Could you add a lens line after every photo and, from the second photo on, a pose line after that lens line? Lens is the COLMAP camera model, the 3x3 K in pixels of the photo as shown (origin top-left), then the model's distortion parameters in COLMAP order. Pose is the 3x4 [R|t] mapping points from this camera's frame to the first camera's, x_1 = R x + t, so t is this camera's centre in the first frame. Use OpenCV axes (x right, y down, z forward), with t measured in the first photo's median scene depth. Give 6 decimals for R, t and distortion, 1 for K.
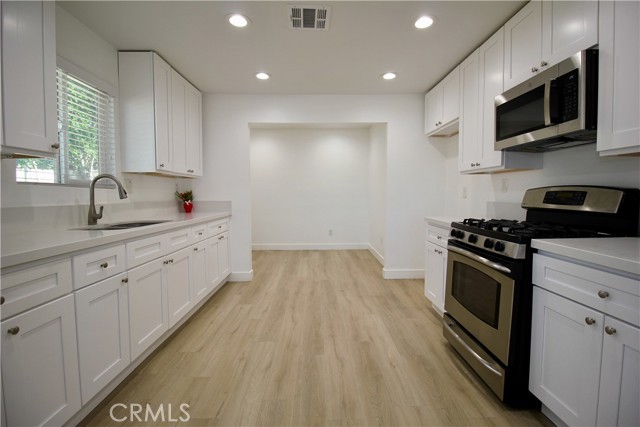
lens RADIAL K [[297.7, 0, 322.0], [0, 297.7, 208.1], [0, 0, 1]] dist [0.004542, -0.014718]
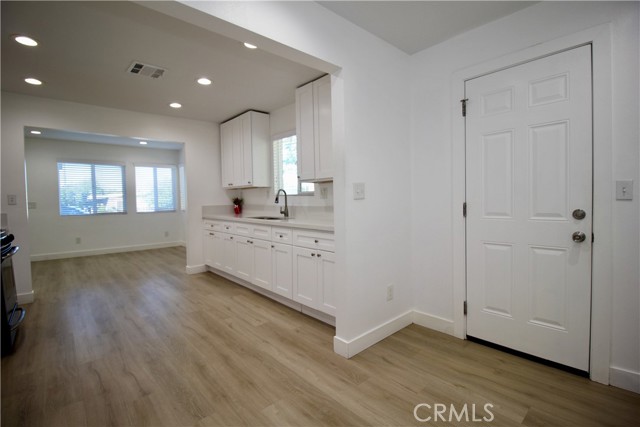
lens RADIAL K [[297.7, 0, 322.0], [0, 297.7, 208.1], [0, 0, 1]] dist [0.004542, -0.014718]
pose [[-0.754713, 0.040961, -0.654775, 0.219706], [-0.008527, 0.997352, 0.072221, -0.110905], [0.656000, 0.060089, -0.752366, 2.152373]]
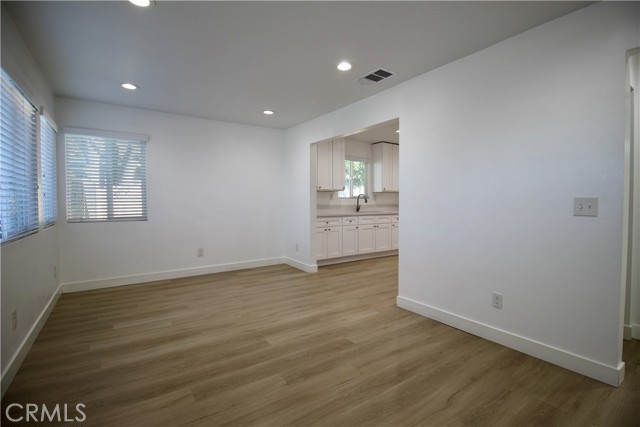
lens RADIAL K [[297.7, 0, 322.0], [0, 297.7, 208.1], [0, 0, 1]] dist [0.004542, -0.014718]
pose [[0.546856, 0.026912, -0.836794, 1.259260], [-0.041652, 0.999120, 0.004913, 0.019370], [0.836190, 0.032167, 0.547496, -0.761268]]
